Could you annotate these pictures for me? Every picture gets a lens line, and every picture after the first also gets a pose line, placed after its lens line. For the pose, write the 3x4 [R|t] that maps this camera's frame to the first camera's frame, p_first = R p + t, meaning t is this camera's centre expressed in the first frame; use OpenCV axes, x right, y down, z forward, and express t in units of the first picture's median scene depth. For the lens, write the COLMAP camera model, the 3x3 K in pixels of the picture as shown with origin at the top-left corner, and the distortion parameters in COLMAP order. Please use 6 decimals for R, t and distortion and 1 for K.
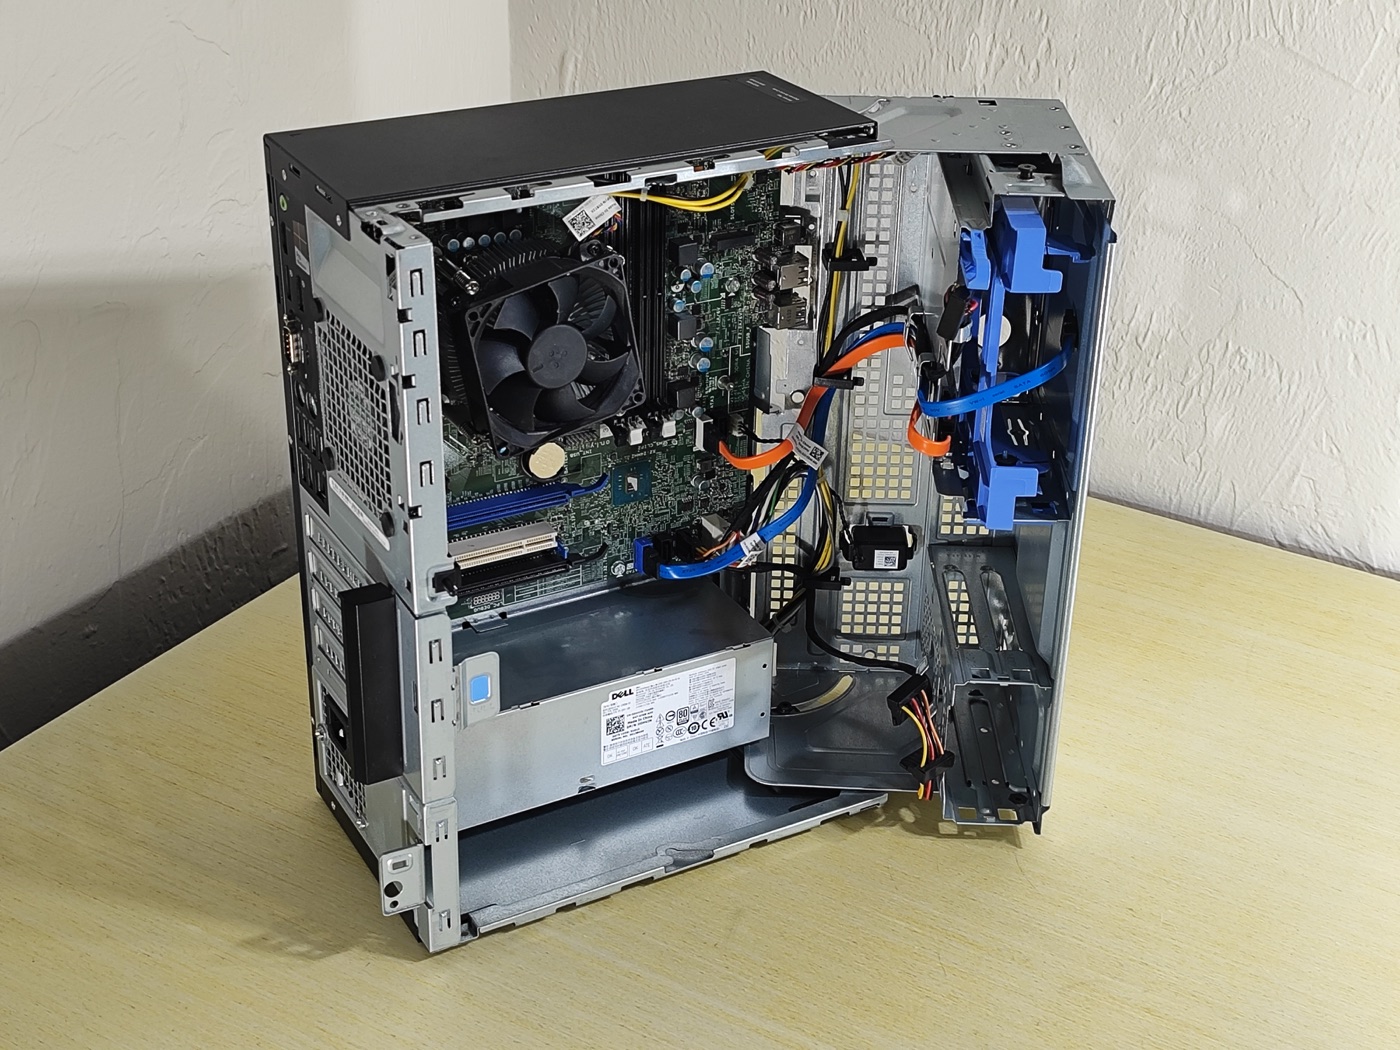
lens RADIAL K [[2050.4, 0, 691.6], [0, 2050.4, 512.5], [0, 0, 1]] dist [0.135699, -0.567787]
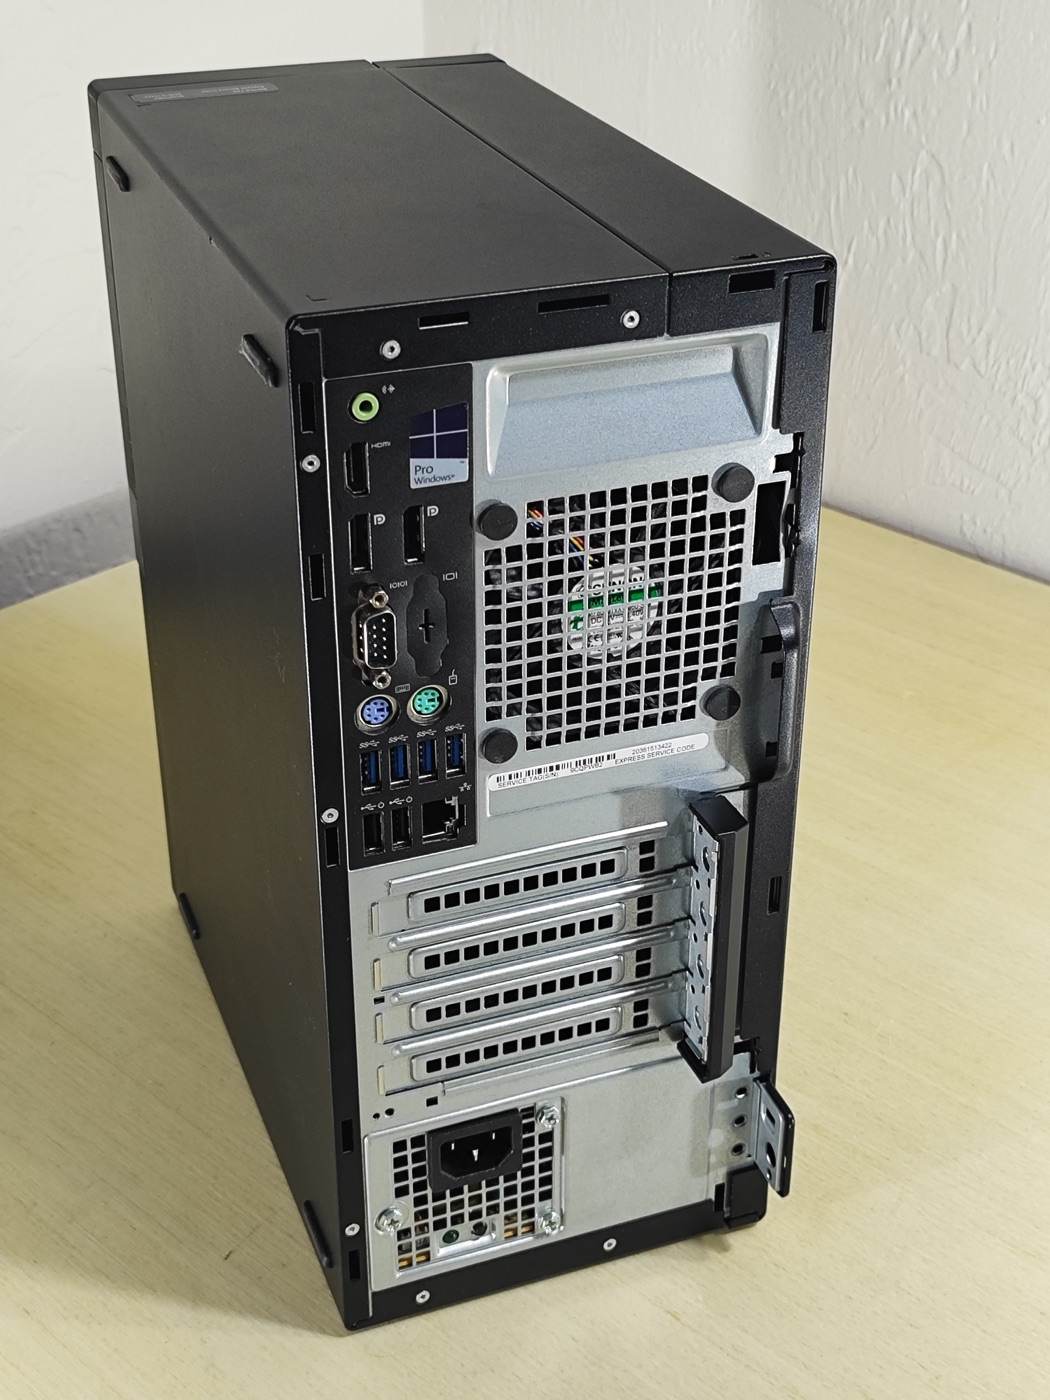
lens RADIAL K [[2050.4, 0, 525.0], [0, 2050.4, 700.0], [0, 0, 1]] dist [0.135699, -0.567787]
pose [[0.976652, 0.087923, -0.196009, 0.170105], [-0.083177, 0.996010, 0.032330, 0.034802], [0.198070, -0.015272, 0.980069, 0.110055]]
